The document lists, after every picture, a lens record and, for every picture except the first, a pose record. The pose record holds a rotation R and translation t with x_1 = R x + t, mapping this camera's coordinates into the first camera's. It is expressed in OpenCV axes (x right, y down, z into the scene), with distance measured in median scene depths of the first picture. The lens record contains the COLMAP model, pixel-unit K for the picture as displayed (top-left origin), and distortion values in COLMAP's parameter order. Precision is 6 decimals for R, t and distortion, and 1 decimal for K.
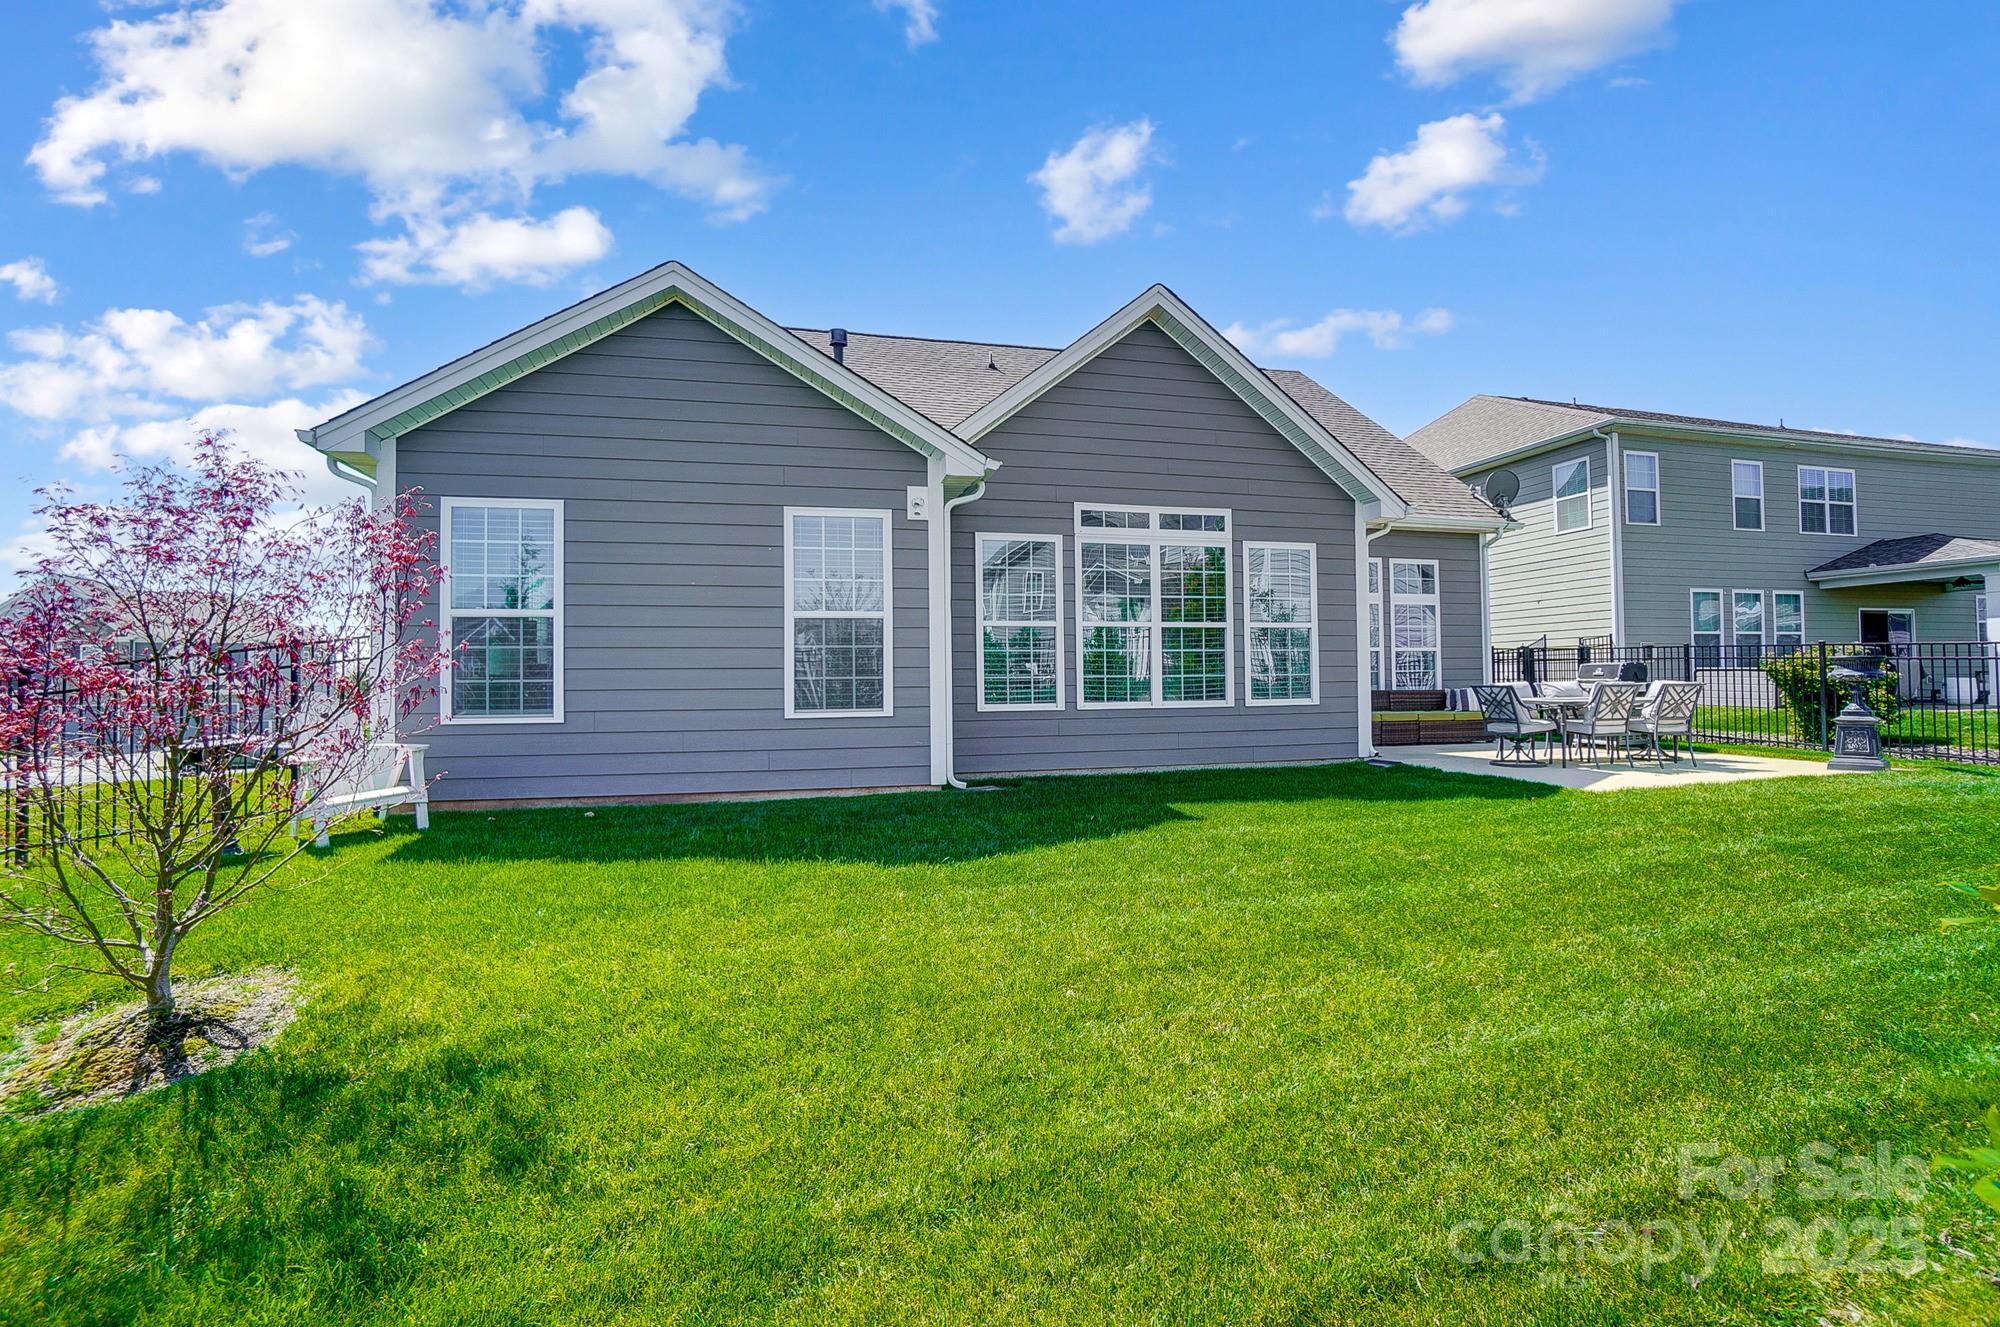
lens RADIAL K [[890.4, 0, 997.5], [0, 890.4, 662.6], [0, 0, 1]] dist [-0.031433, 0.002487]
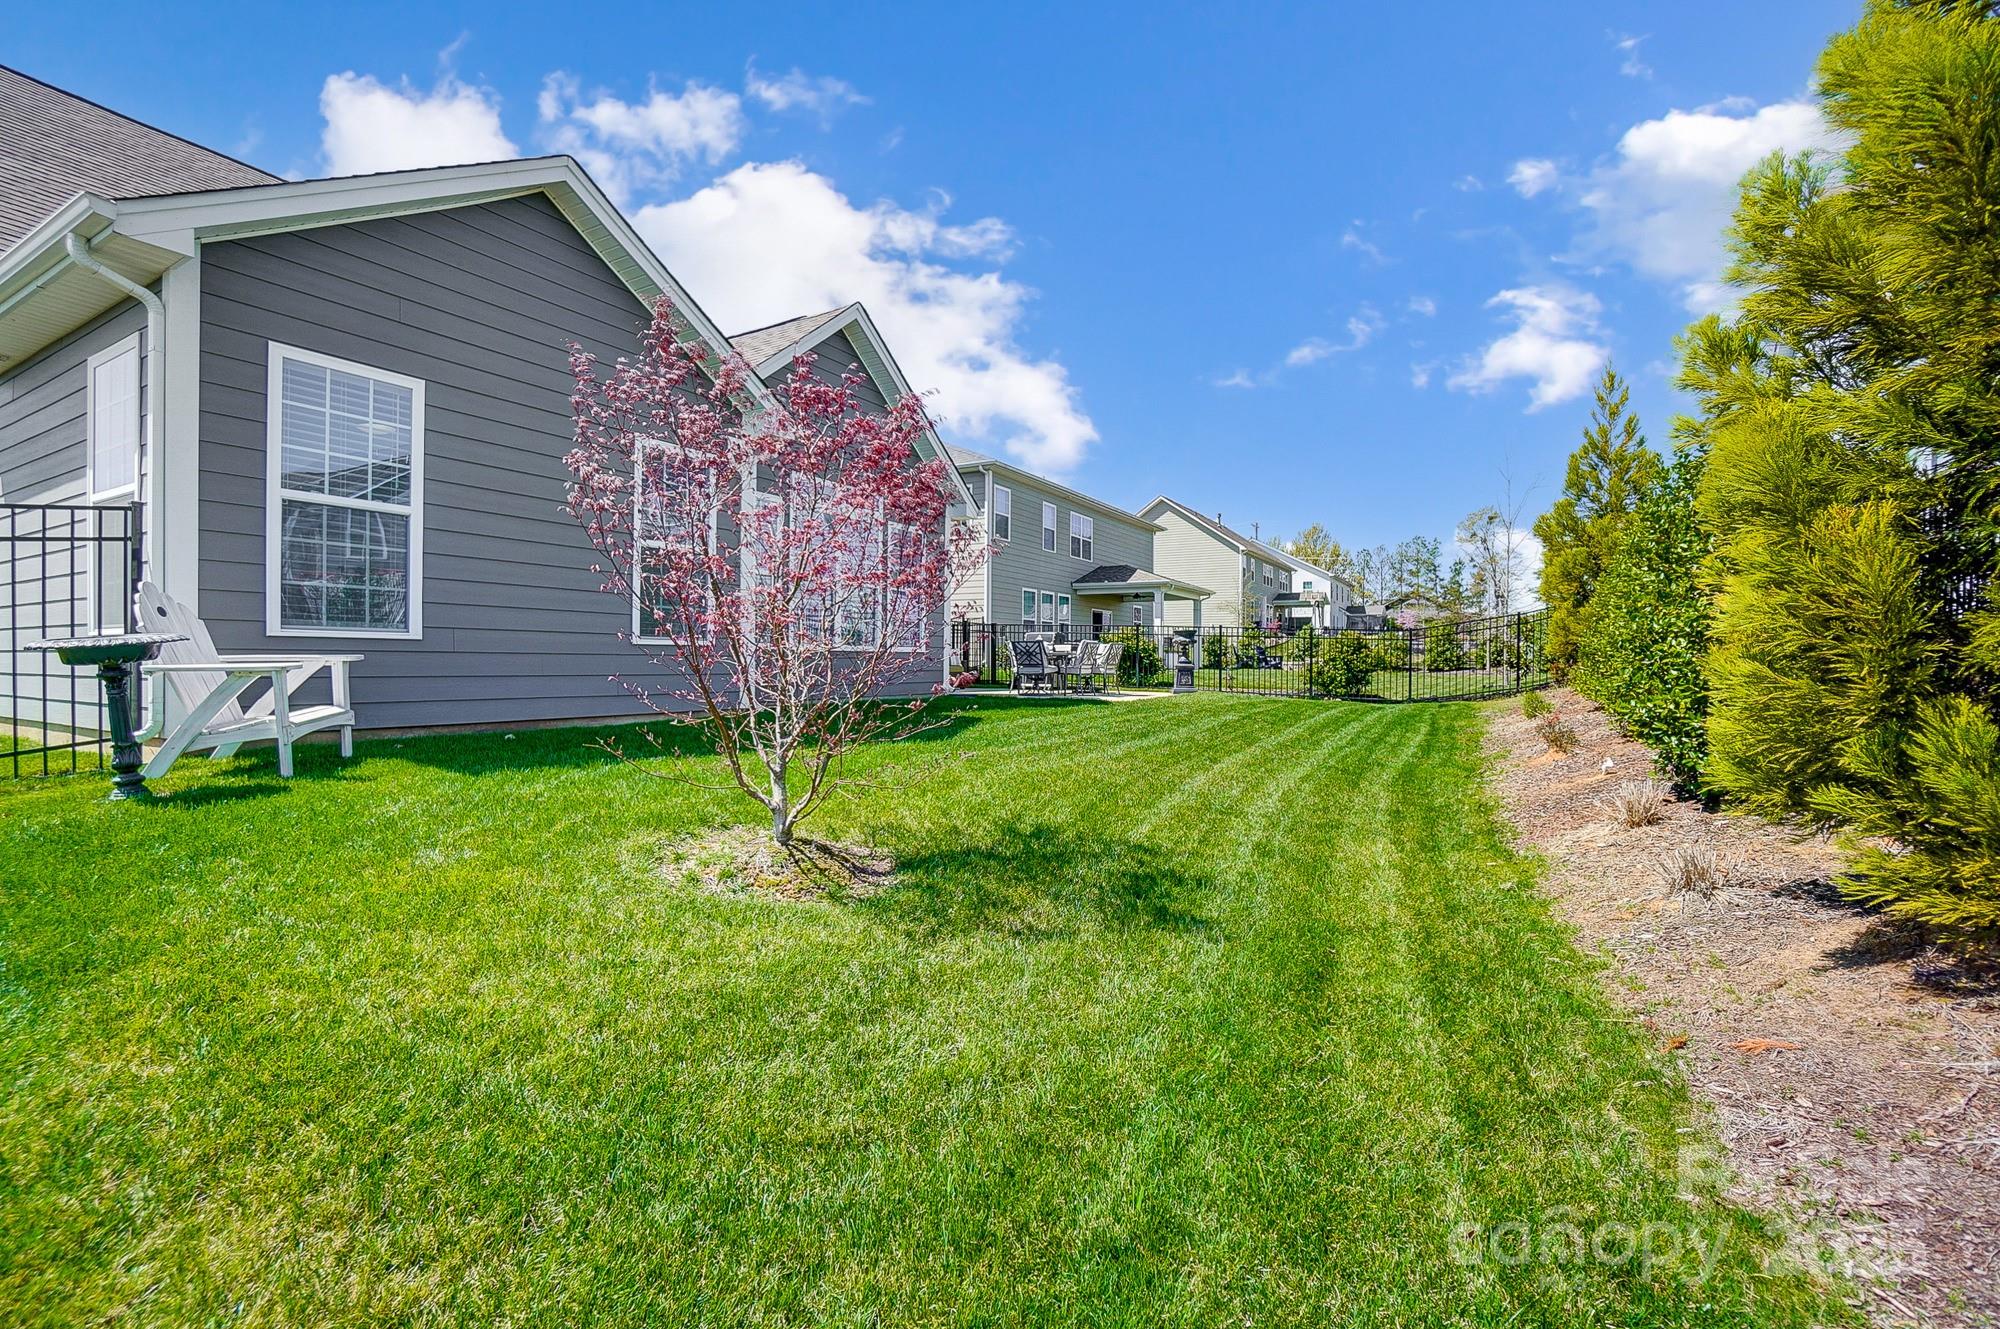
lens RADIAL K [[890.4, 0, 993.3], [0, 890.4, 658.4], [0, 0, 1]] dist [-0.031433, 0.002487]
pose [[0.702623, 0.016838, 0.711363, -0.541915], [-0.027610, 0.999612, 0.003609, 0.051775], [-0.711027, -0.022177, 0.702815, 0.002165]]
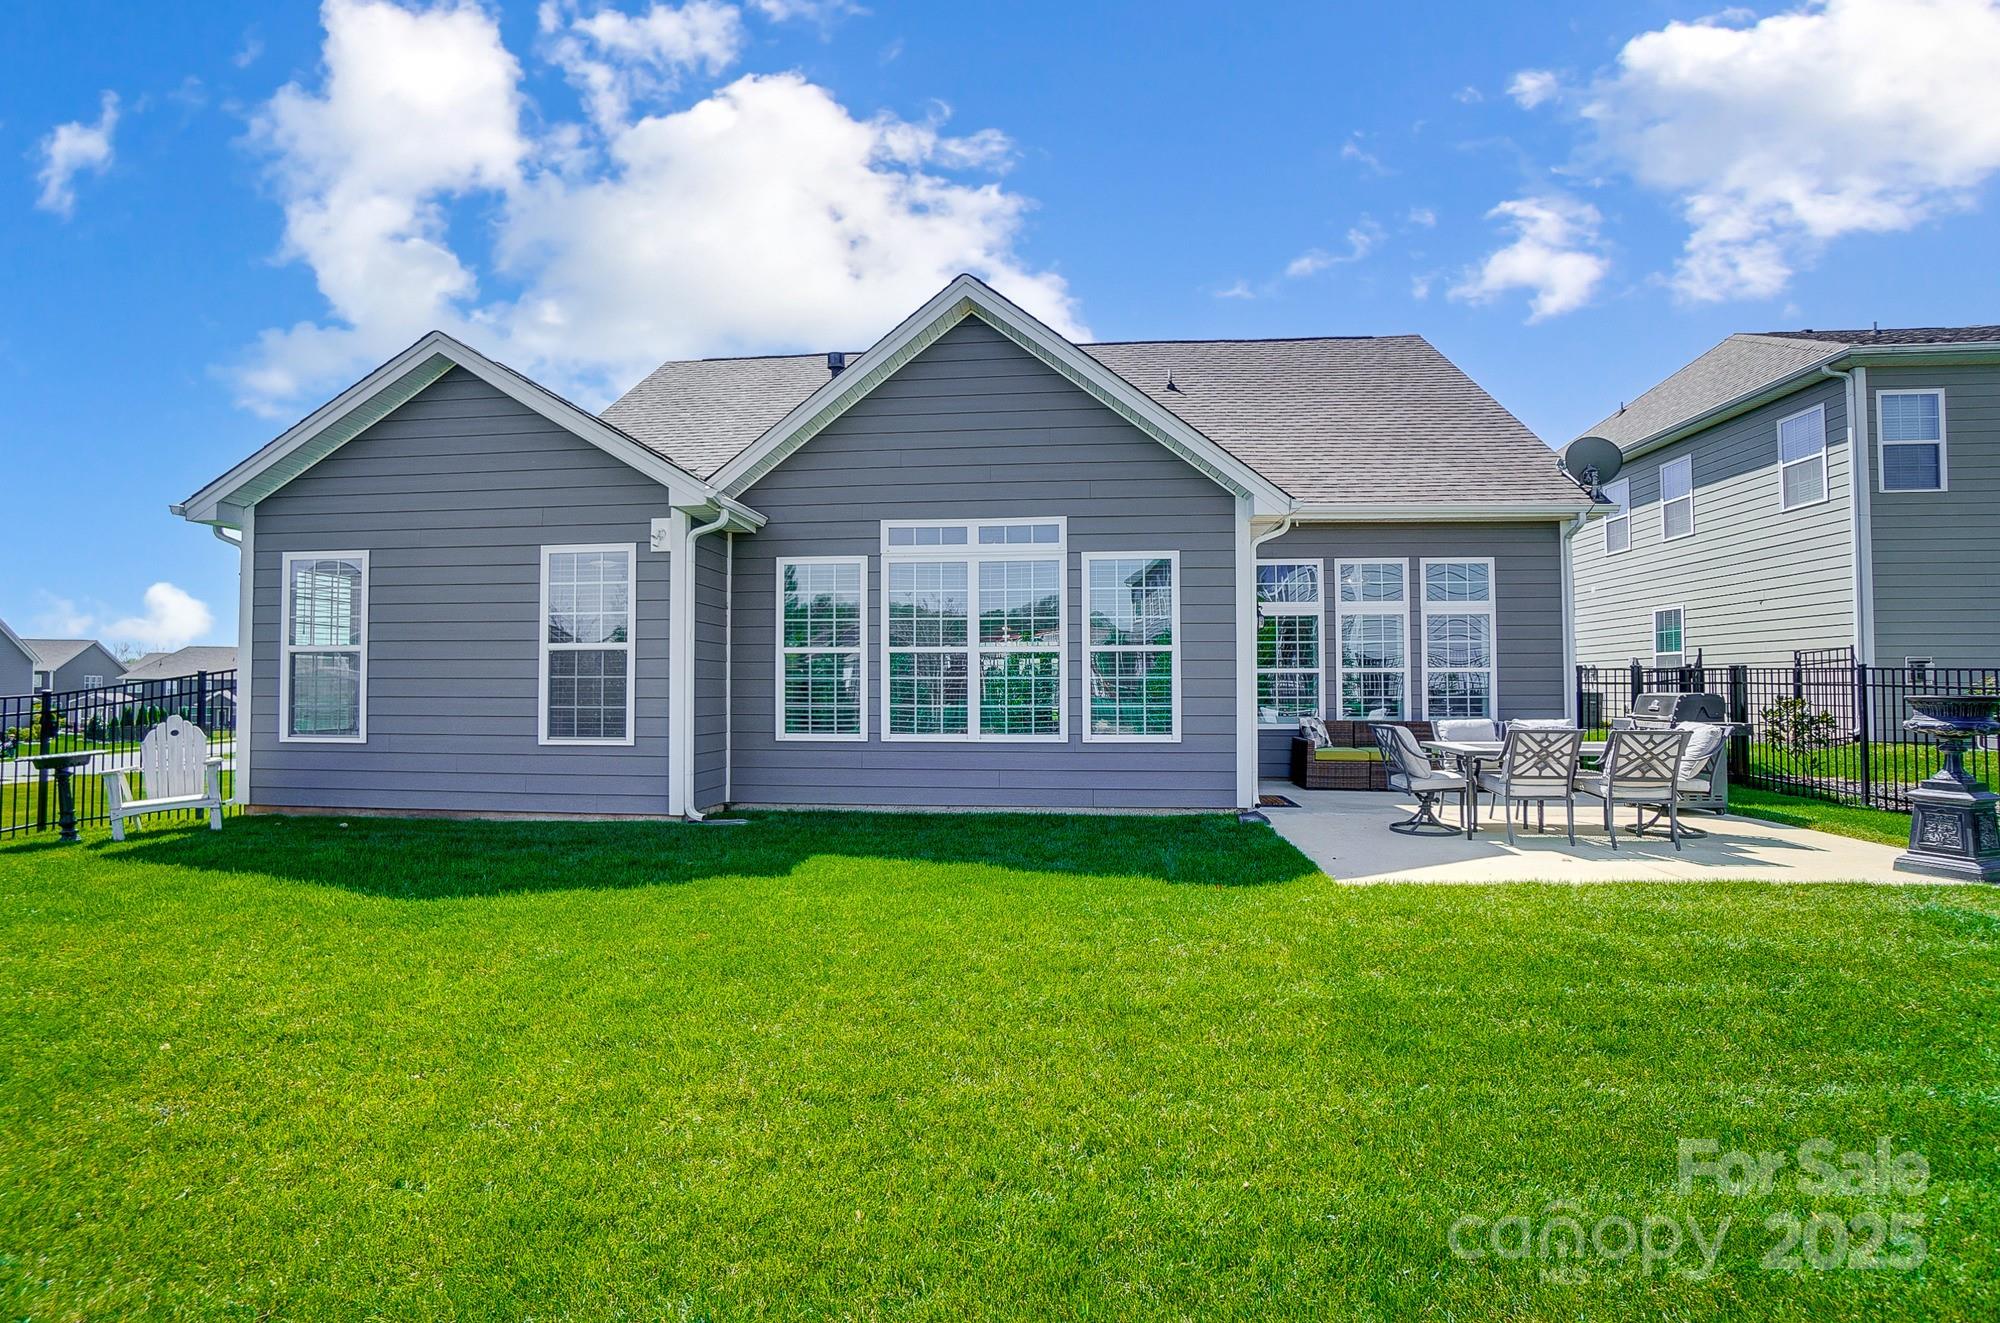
lens RADIAL K [[890.4, 0, 981.4], [0, 890.4, 671.5], [0, 0, 1]] dist [-0.031433, 0.002487]
pose [[0.938789, 0.003209, -0.344478, 0.507264], [-0.001790, 0.999989, 0.004438, -0.025007], [0.344488, -0.003550, 0.938784, 0.153942]]
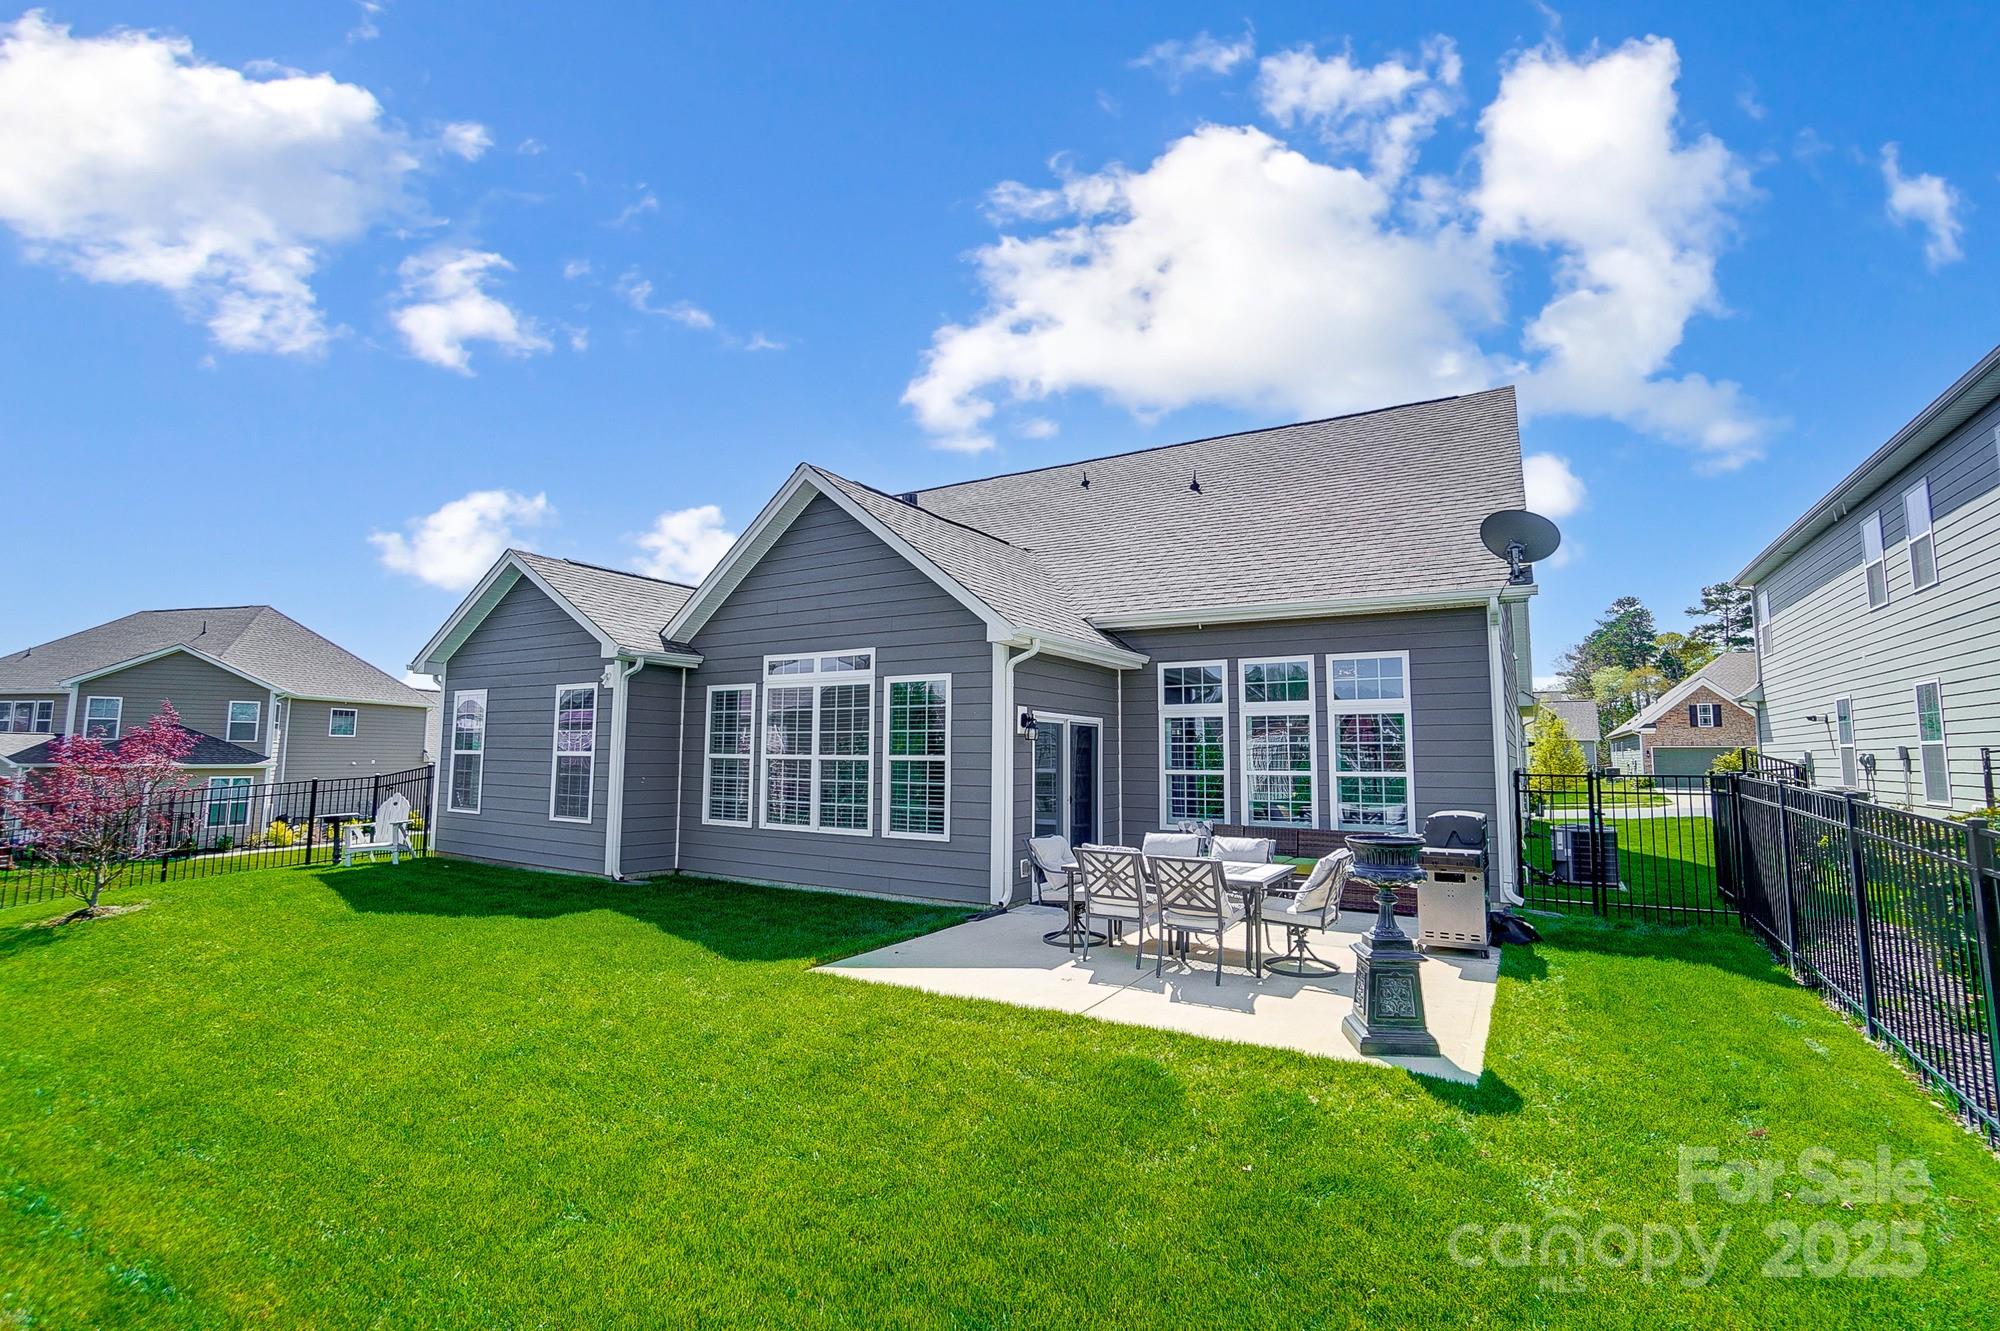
lens RADIAL K [[890.4, 0, 997.5], [0, 890.4, 665.0], [0, 0, 1]] dist [-0.031433, 0.002487]
pose [[0.695382, -0.055535, -0.716491, 1.169308], [0.000175, 0.997023, -0.077109, -0.073479], [0.718640, 0.053495, 0.693322, 0.387258]]
